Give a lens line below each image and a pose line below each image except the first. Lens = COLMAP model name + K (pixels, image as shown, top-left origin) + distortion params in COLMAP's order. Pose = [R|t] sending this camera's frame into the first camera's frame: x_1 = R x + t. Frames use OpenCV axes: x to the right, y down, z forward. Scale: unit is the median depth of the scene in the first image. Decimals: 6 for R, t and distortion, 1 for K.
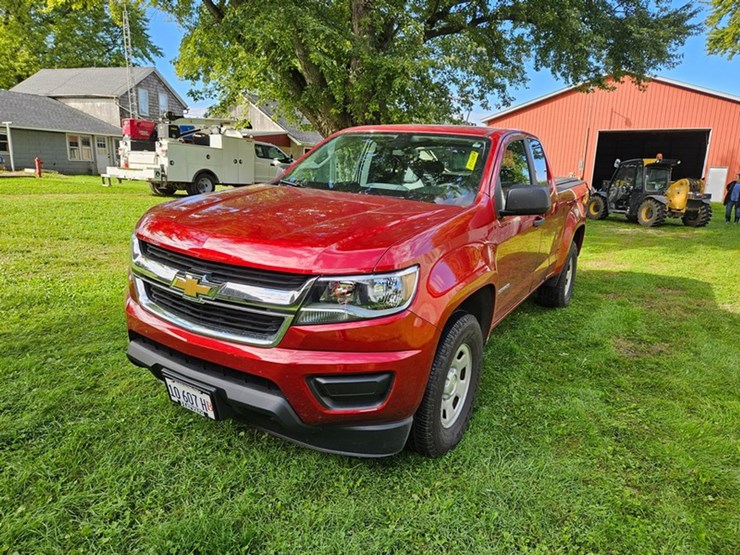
lens RADIAL K [[494.3, 0, 365.0], [0, 494.3, 281.1], [0, 0, 1]] dist [0.081557, -0.061826]
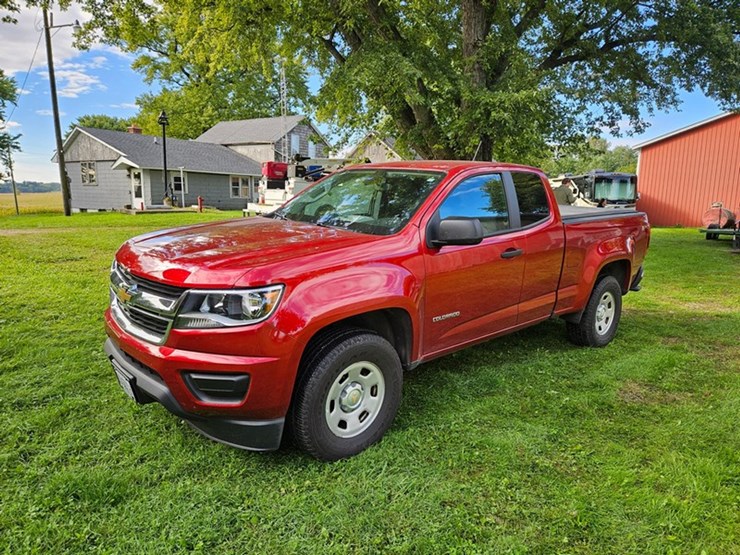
lens RADIAL K [[492.3, 0, 367.7], [0, 492.3, 288.2], [0, 0, 1]] dist [0.091754, -0.073886]
pose [[0.958930, 0.041180, -0.280638, 0.081536], [-0.055235, 0.997575, -0.042355, 0.001963], [0.278213, 0.056116, 0.958879, -0.007215]]
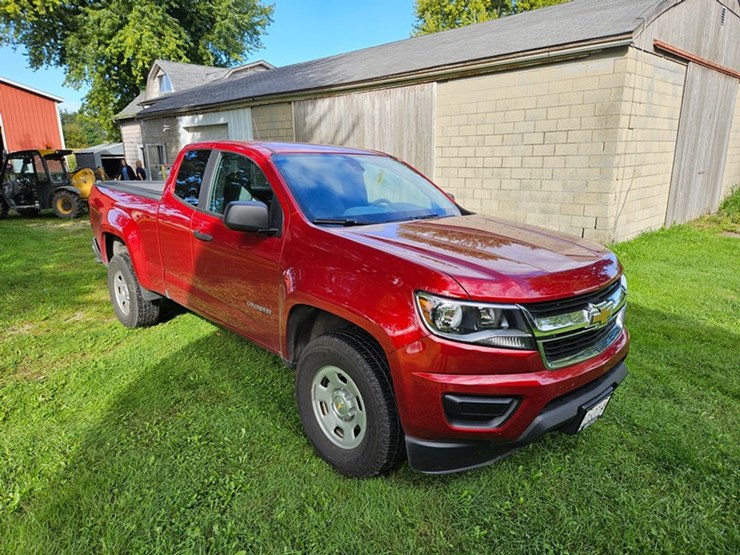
lens RADIAL K [[494.3, 0, 365.0], [0, 494.3, 281.1], [0, 0, 1]] dist [0.081557, -0.061826]
pose [[0.282530, -0.273603, 0.919412, -0.203528], [0.238451, 0.948408, 0.208958, -0.057136], [-0.929149, 0.160198, 0.333194, 0.146693]]
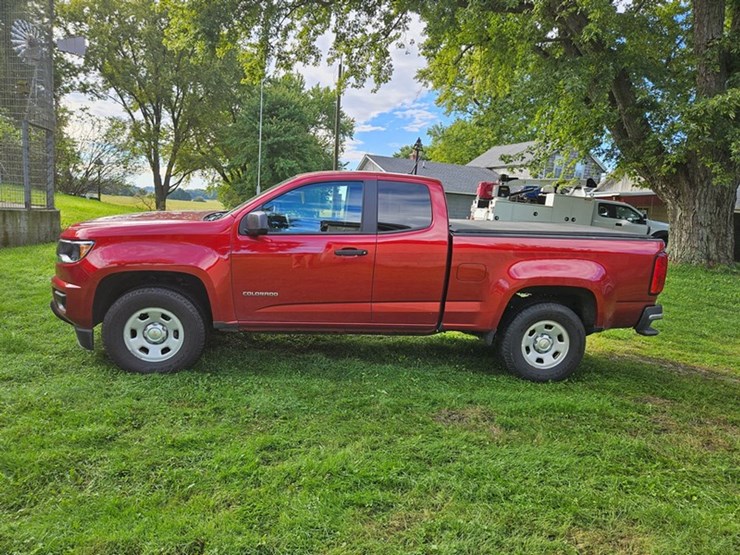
lens RADIAL K [[494.3, 0, 365.0], [0, 494.3, 281.1], [0, 0, 1]] dist [0.081557, -0.061826]
pose [[0.632751, 0.132911, -0.762863, 0.284535], [-0.225407, 0.974112, -0.017246, -0.010990], [0.740822, 0.182867, 0.646330, 0.077165]]
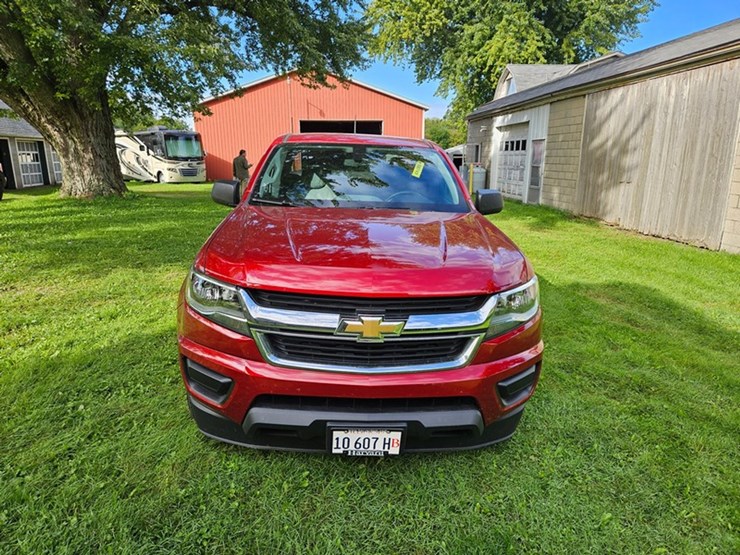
lens RADIAL K [[491.9, 0, 370.0], [0, 491.9, 277.5], [0, 0, 1]] dist [0.079934, -0.062311]
pose [[0.824618, -0.164393, 0.541277, -0.113962], [0.151381, 0.986074, 0.068859, -0.020332], [-0.545059, 0.025157, 0.838020, 0.026824]]
